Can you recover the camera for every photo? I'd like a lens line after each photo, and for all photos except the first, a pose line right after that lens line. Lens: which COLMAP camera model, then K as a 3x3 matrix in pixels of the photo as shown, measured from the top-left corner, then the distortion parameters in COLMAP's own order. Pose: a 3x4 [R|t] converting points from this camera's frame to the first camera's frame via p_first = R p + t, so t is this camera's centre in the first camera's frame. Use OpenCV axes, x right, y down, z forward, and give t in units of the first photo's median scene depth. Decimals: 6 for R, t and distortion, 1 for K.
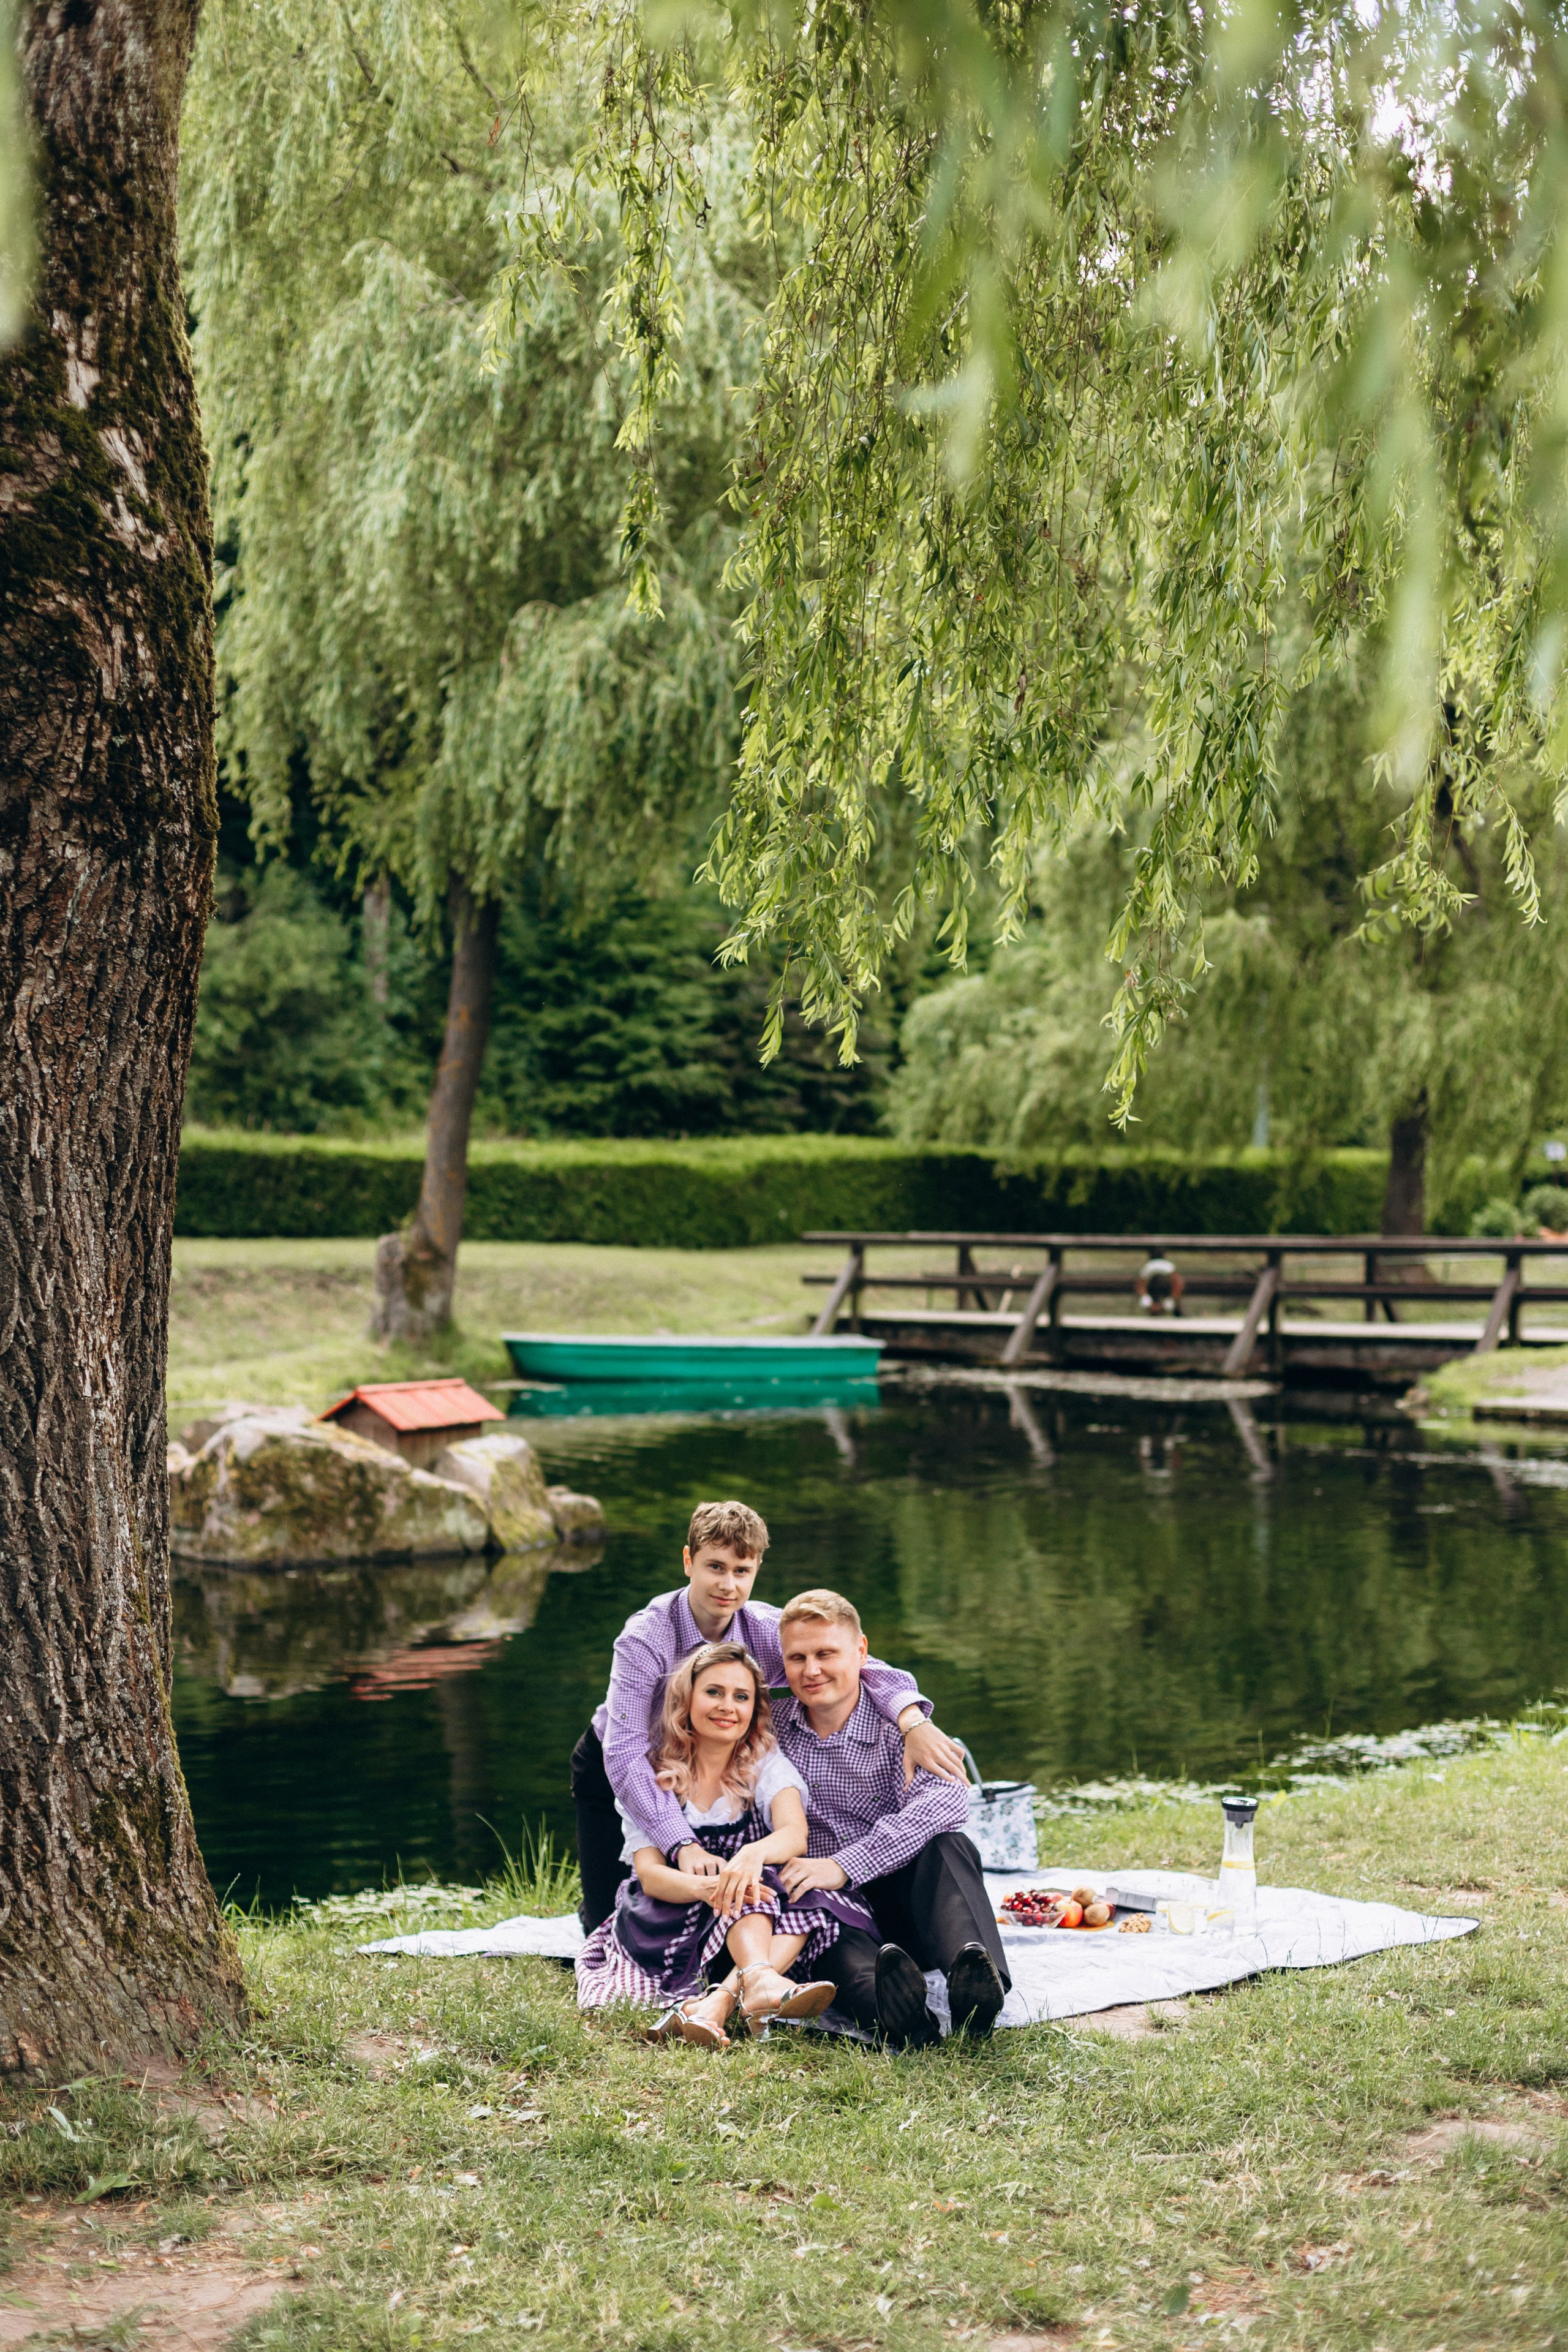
lens RADIAL K [[3751.8, 0, 779.6], [0, 3751.8, 1012.8], [0, 0, 1]] dist [-0.000306, -0.044323]
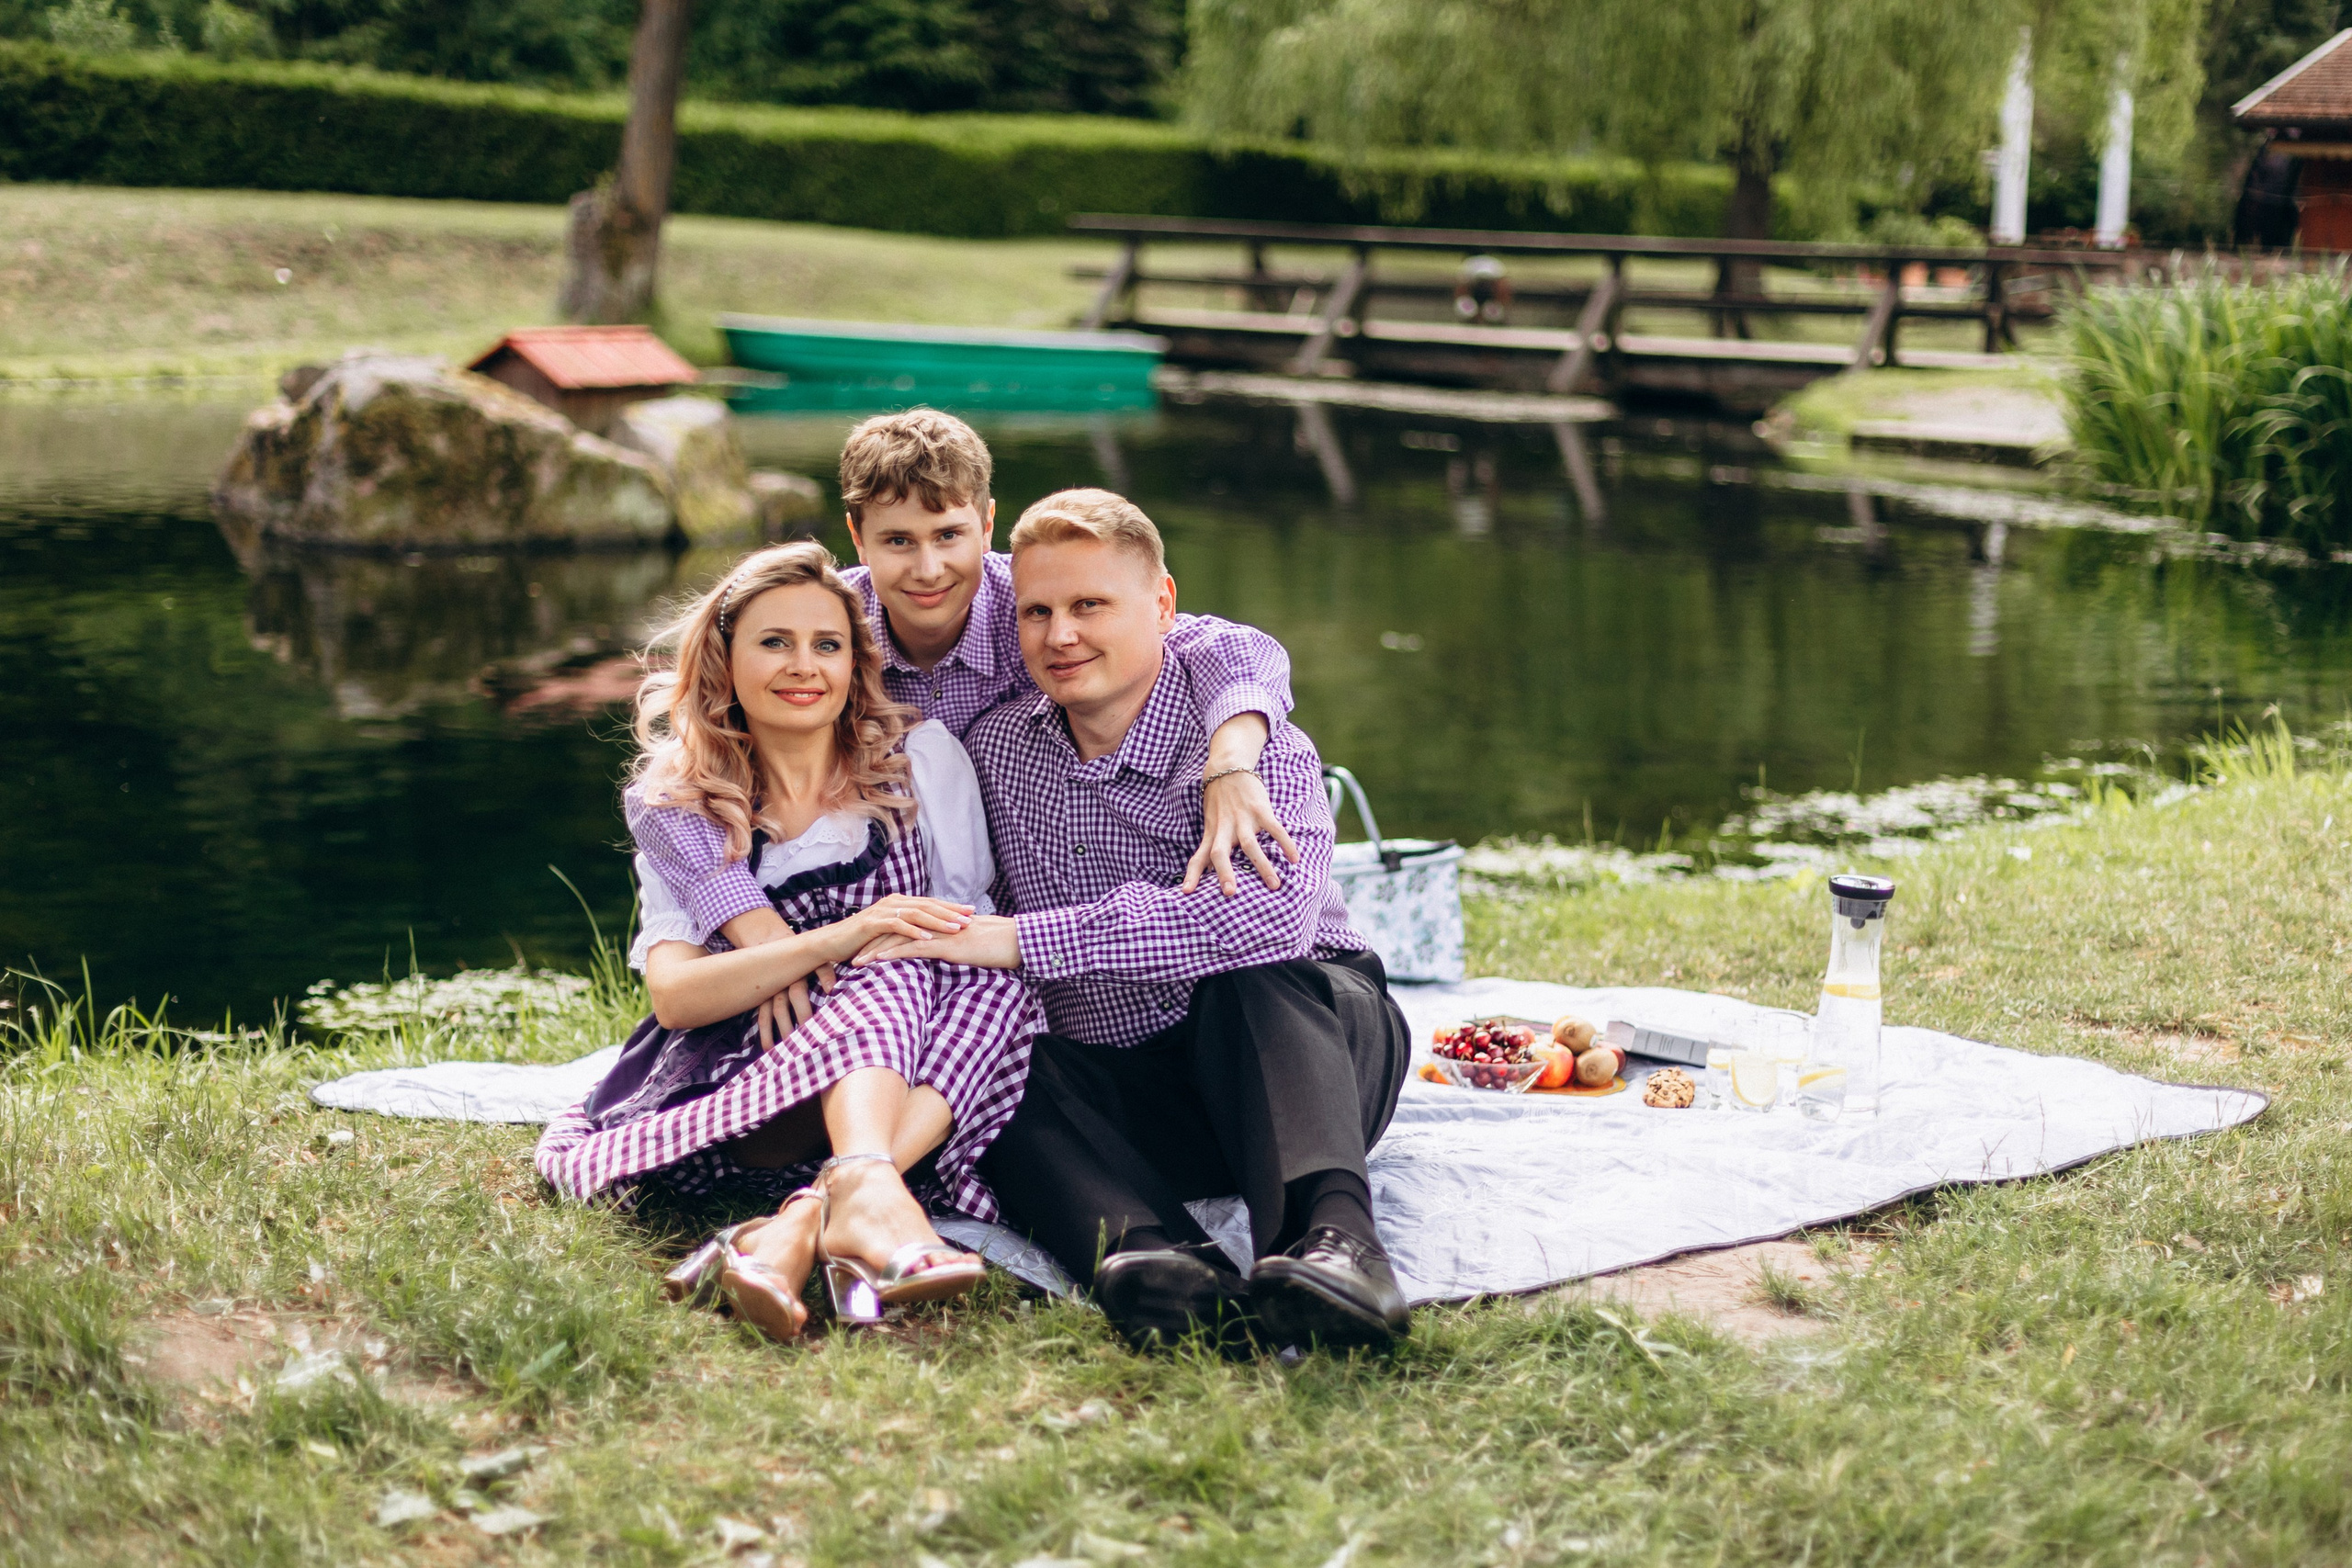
lens RADIAL K [[3556.9, 0, 1176.0], [0, 3556.9, 784.0], [0, 0, 1]] dist [-0.025151, -0.026609]
pose [[0.998679, 0.027278, 0.043544, -0.002623], [-0.034814, 0.982504, 0.182958, 0.046027], [-0.037791, -0.184232, 0.982156, 0.218531]]
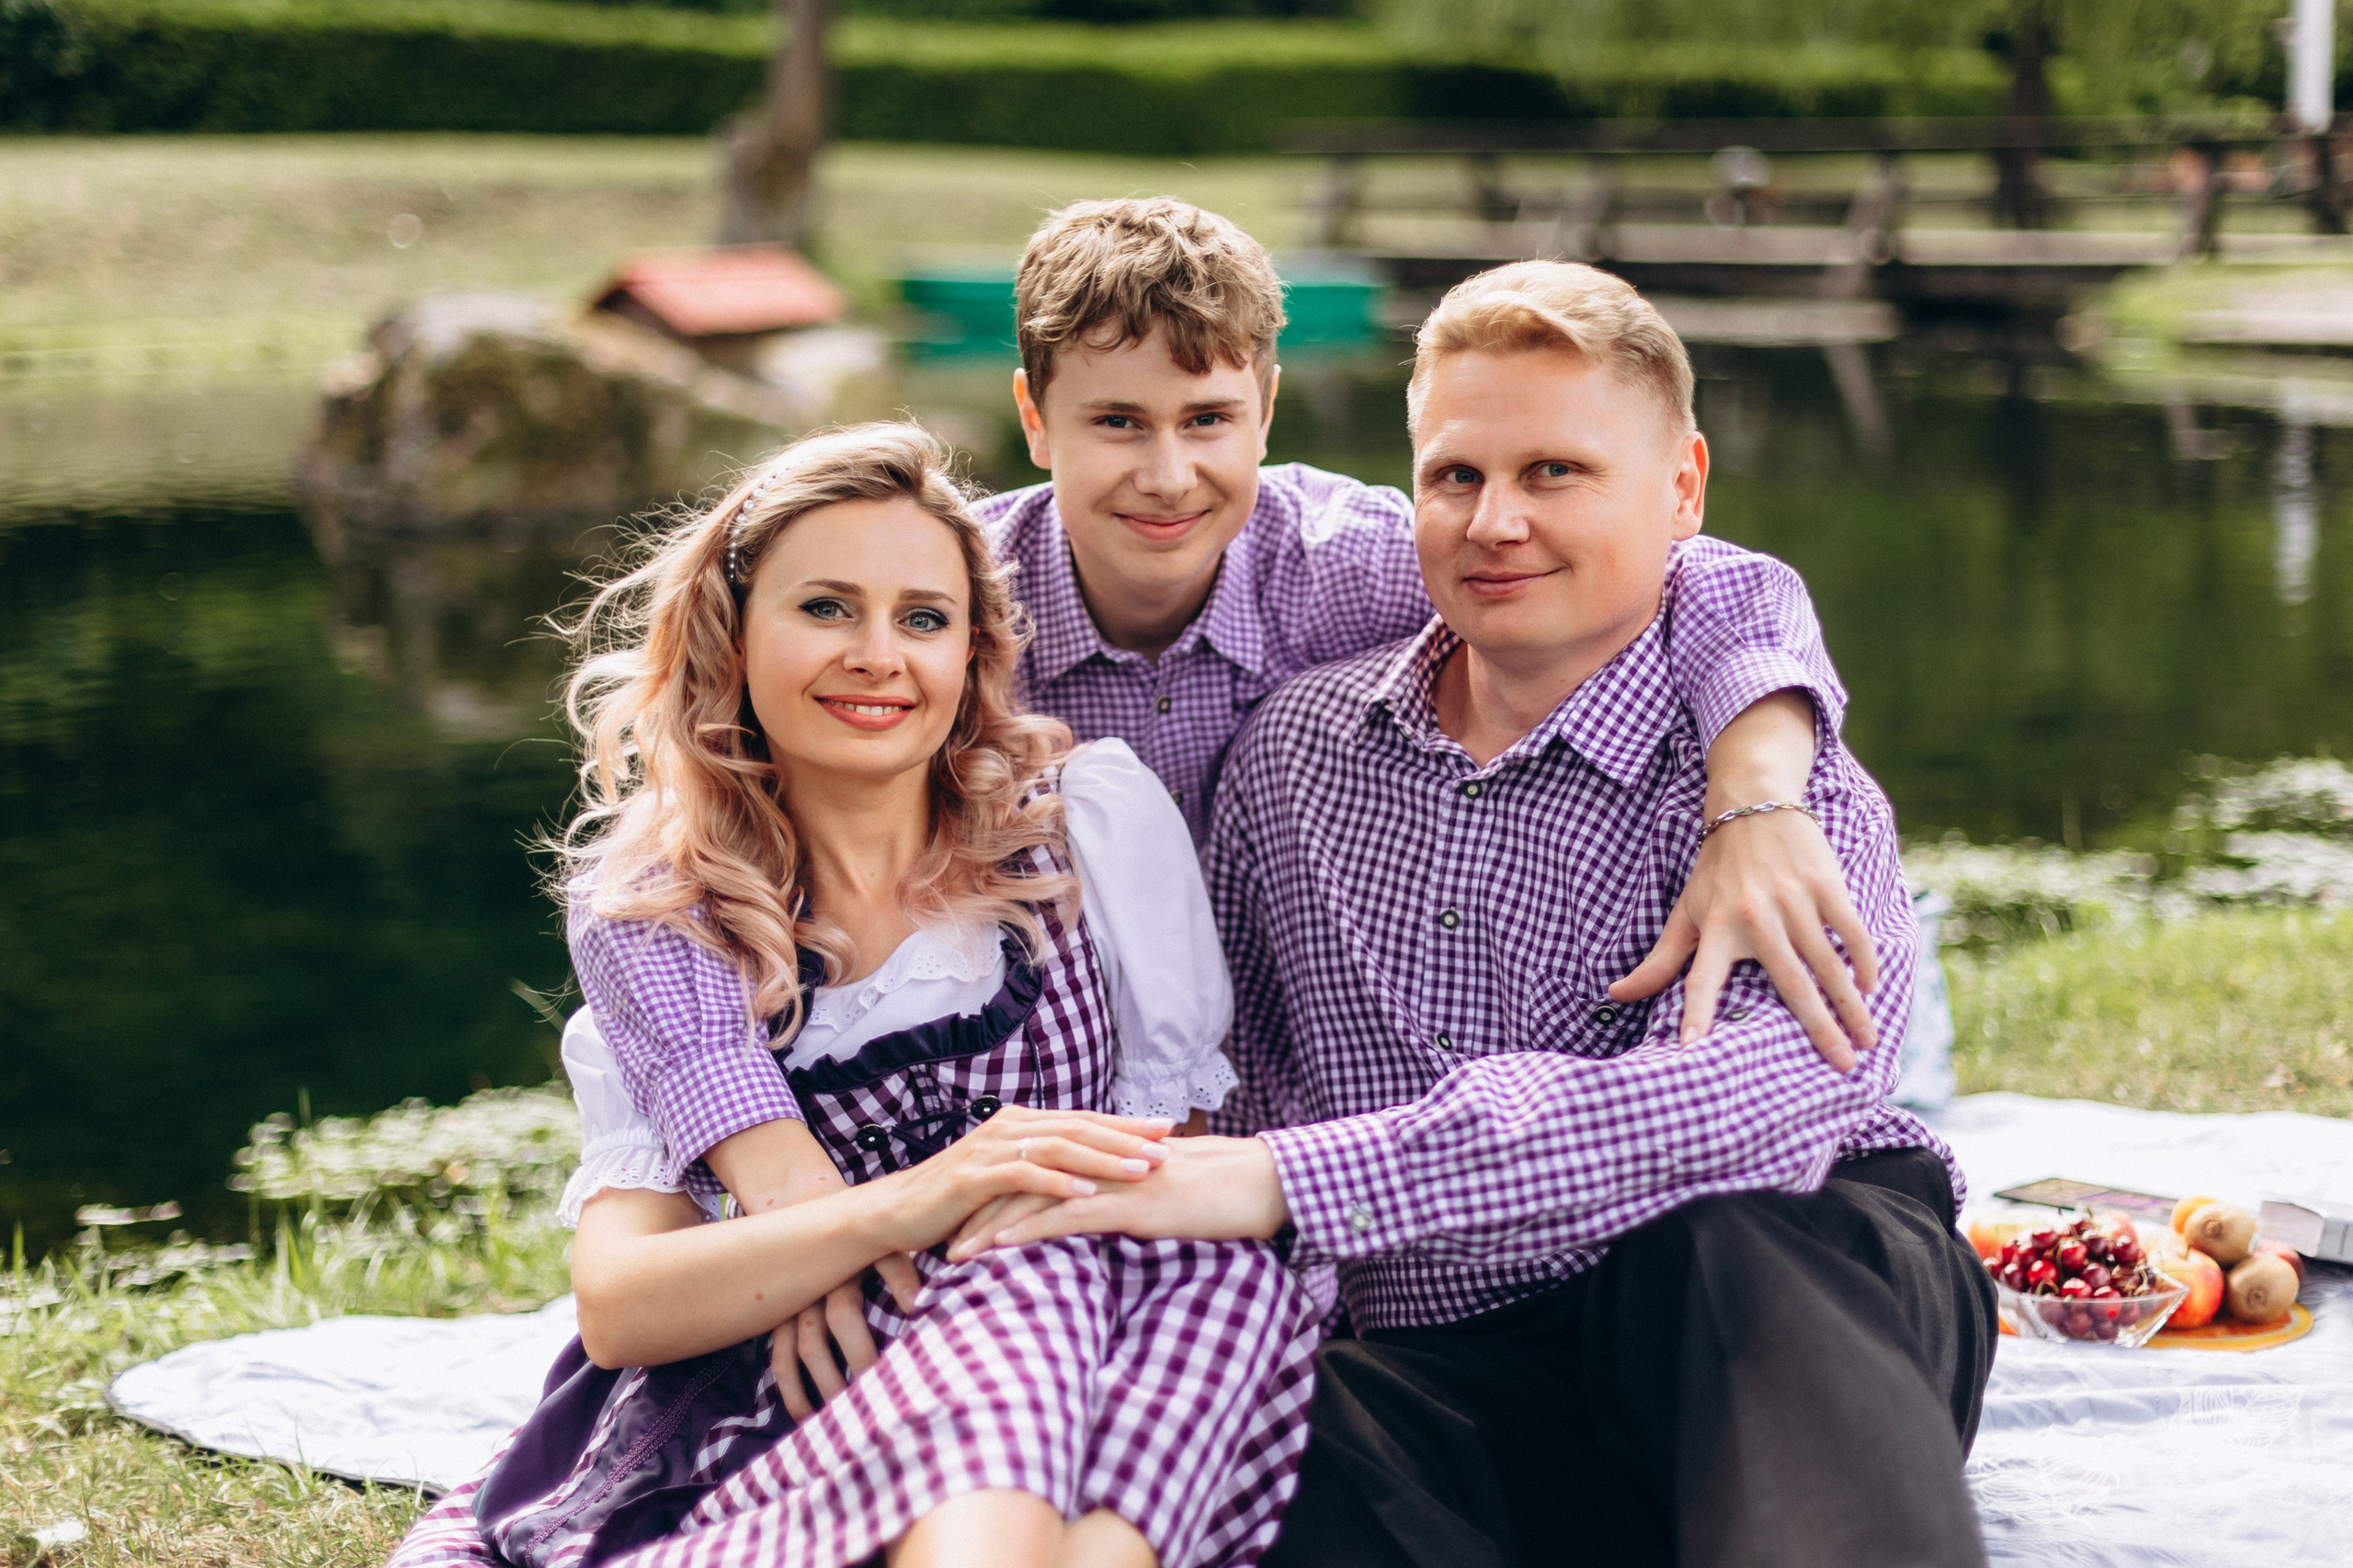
lens RADIAL K [[3558.7, 0, 1176.5], [0, 3558.7, 784.0], [0, 0, 1]] dist [-0.025151, -0.026609]
pose [[0.999813, -0.007768, -0.017722, -0.003569], [0.011042, 0.981163, 0.192864, 0.061606], [0.015890, -0.193024, 0.981065, 0.321715]]
